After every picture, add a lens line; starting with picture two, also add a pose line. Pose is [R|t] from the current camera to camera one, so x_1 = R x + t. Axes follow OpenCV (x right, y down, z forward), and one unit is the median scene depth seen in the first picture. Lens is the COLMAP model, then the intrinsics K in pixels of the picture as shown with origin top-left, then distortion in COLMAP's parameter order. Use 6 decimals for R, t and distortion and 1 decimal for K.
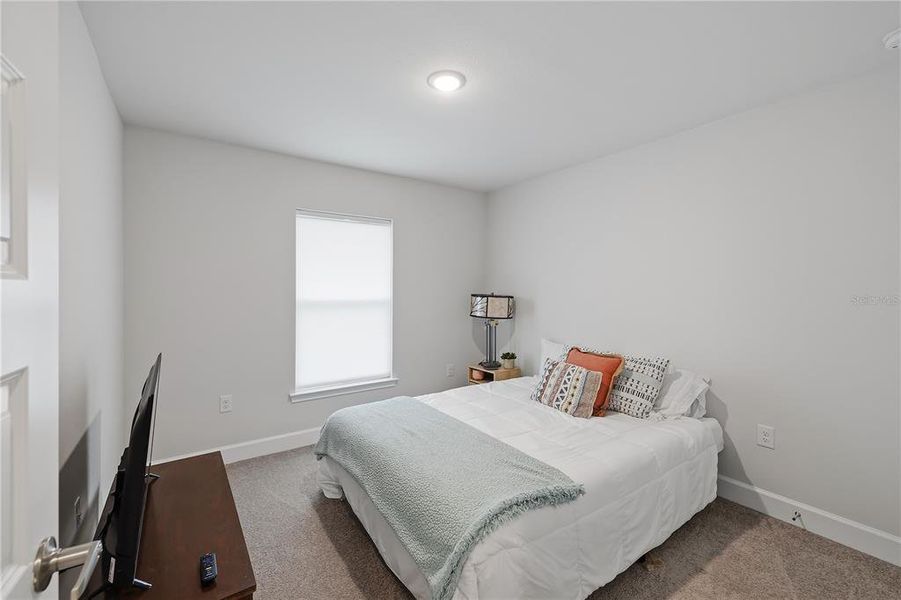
lens RADIAL K [[378.0, 0, 452.4], [0, 378.0, 293.8], [0, 0, 1]] dist [-0.000875, -0.000278]
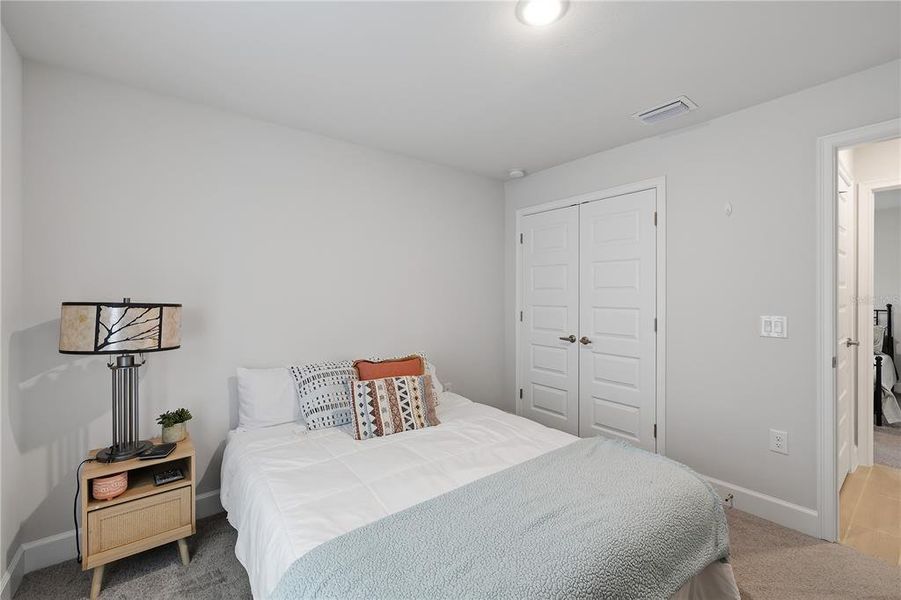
lens RADIAL K [[378.0, 0, 434.6], [0, 378.0, 294.9], [0, 0, 1]] dist [-0.000875, -0.000278]
pose [[-0.026659, 0.003575, 0.999638, -0.542205], [0.019193, 0.999811, -0.003064, 0.001363], [-0.999460, 0.019104, -0.026723, 0.892113]]
